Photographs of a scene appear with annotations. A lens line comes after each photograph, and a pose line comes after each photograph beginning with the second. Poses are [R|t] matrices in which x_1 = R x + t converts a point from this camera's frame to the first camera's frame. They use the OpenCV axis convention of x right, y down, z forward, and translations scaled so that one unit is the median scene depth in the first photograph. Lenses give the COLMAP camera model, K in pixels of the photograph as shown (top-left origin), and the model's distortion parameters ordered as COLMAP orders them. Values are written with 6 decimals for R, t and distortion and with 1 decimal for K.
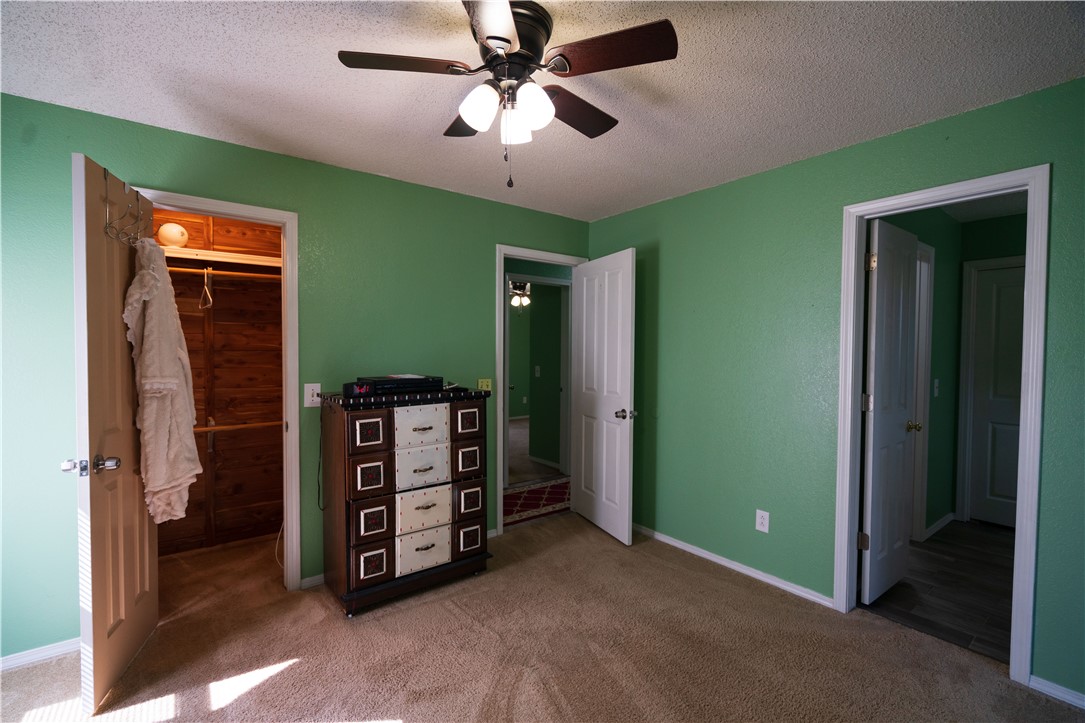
lens RADIAL K [[493.6, 0, 545.3], [0, 493.6, 360.4], [0, 0, 1]] dist [-0.009594, 0.004136]
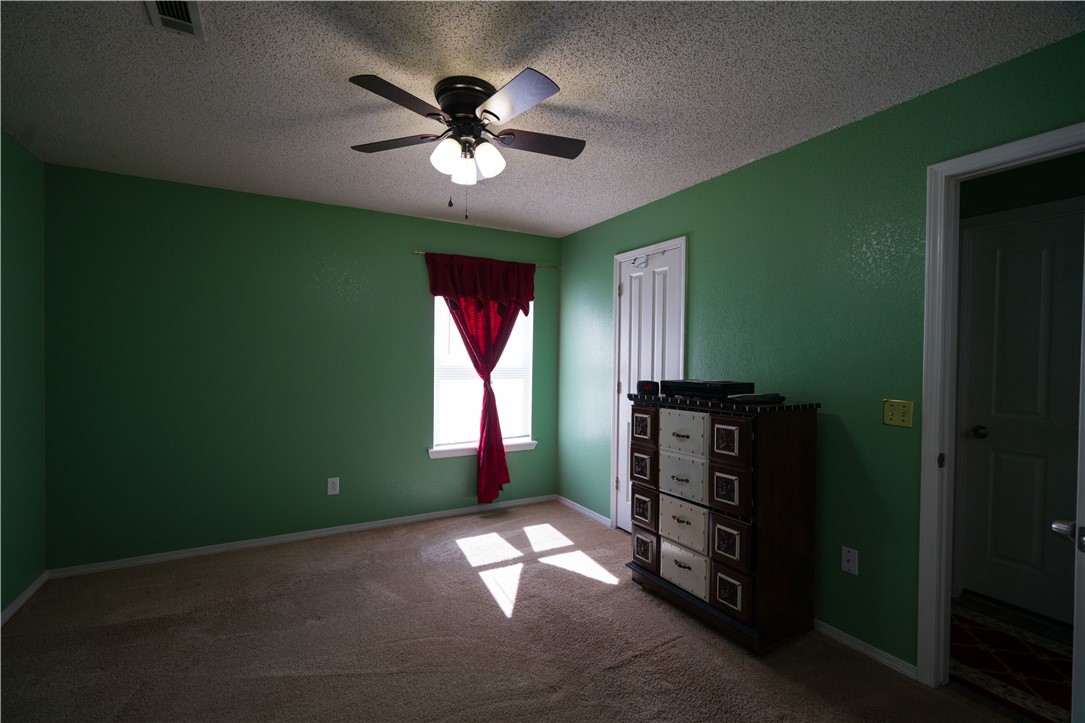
lens RADIAL K [[493.6, 0, 544.8], [0, 493.6, 361.2], [0, 0, 1]] dist [-0.009594, 0.004136]
pose [[-0.131605, -0.000380, -0.991302, 0.694417], [-0.038464, 0.999249, 0.004724, 0.002463], [0.990556, 0.038752, -0.131521, 0.833444]]
